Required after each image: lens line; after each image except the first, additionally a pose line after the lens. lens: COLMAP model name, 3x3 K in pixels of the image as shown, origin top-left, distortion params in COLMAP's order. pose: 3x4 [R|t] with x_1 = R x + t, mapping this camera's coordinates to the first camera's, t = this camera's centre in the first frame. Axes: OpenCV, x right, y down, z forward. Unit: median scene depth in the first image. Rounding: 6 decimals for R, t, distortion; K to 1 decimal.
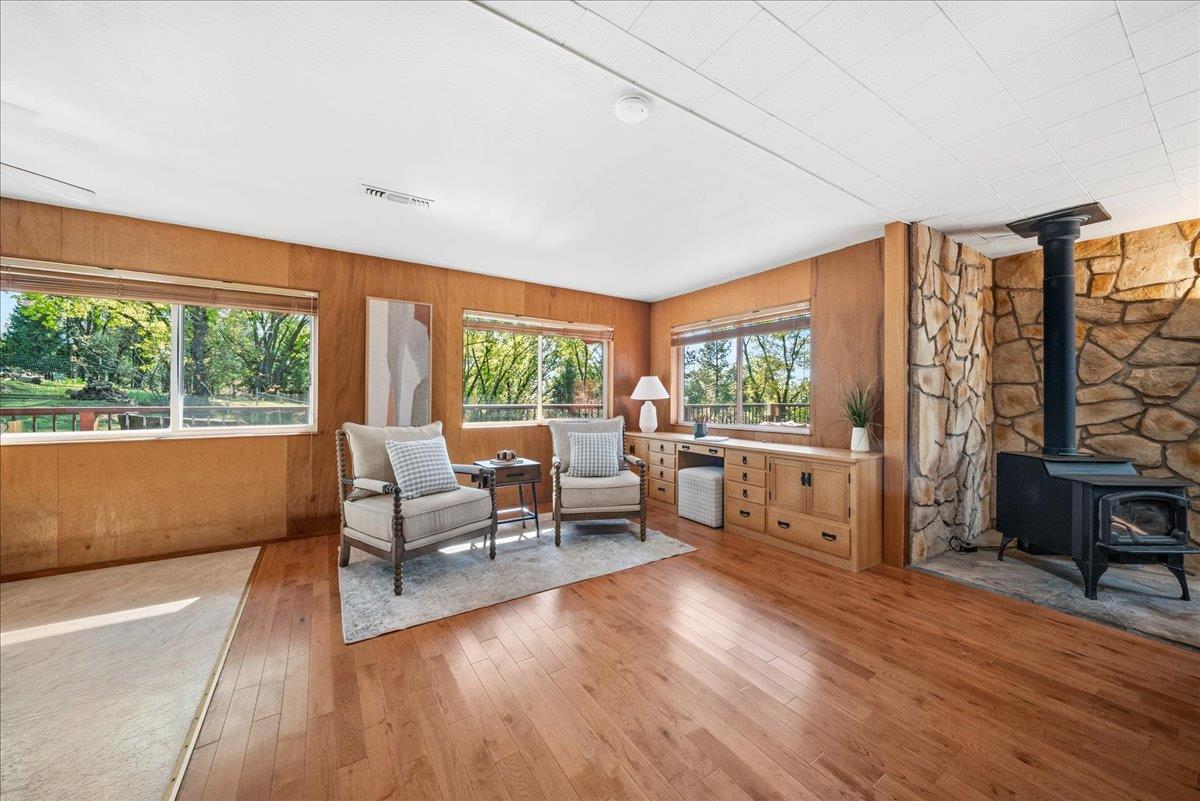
lens RADIAL K [[426.3, 0, 600.4], [0, 426.3, 394.3], [0, 0, 1]] dist [0.000093, -0.001098]
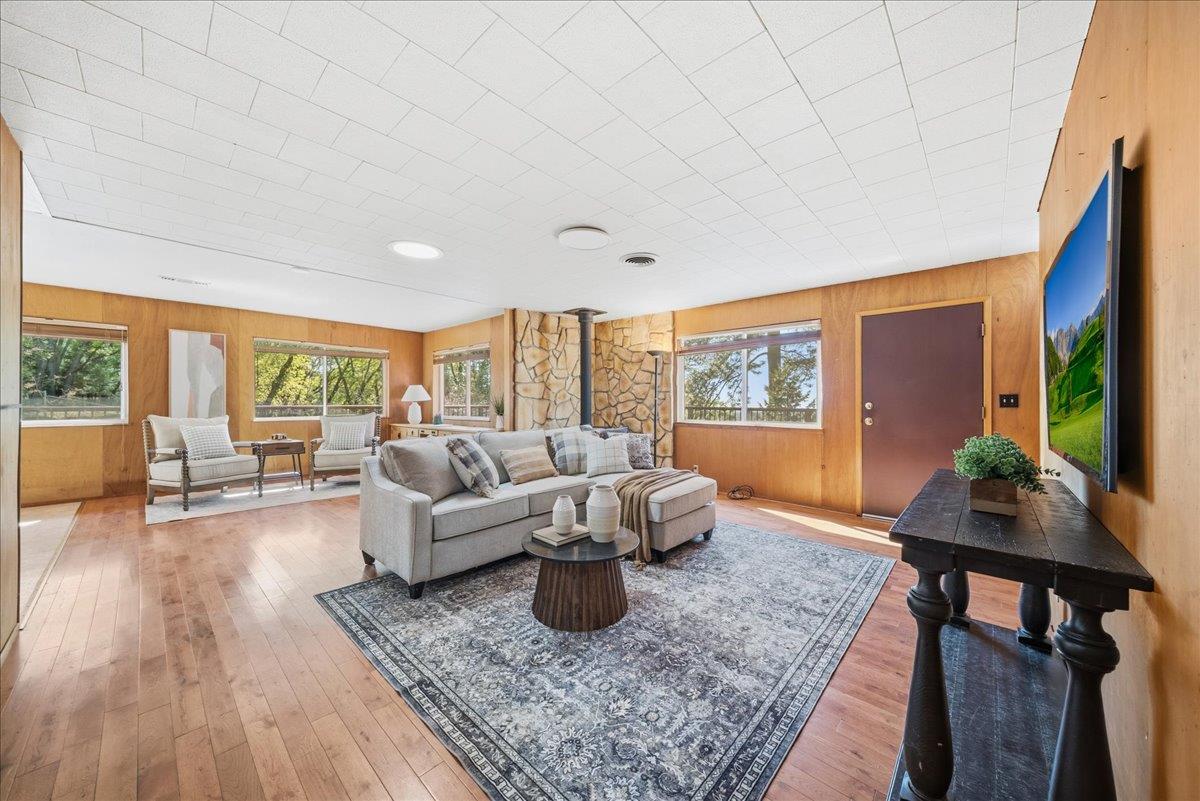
lens RADIAL K [[426.3, 0, 602.8], [0, 426.3, 404.5], [0, 0, 1]] dist [0.000093, -0.001098]
pose [[0.968223, -0.002587, 0.250076, 0.530657], [-0.001006, 0.999898, 0.014239, 0.002665], [-0.250087, -0.014038, 0.968122, -0.794443]]
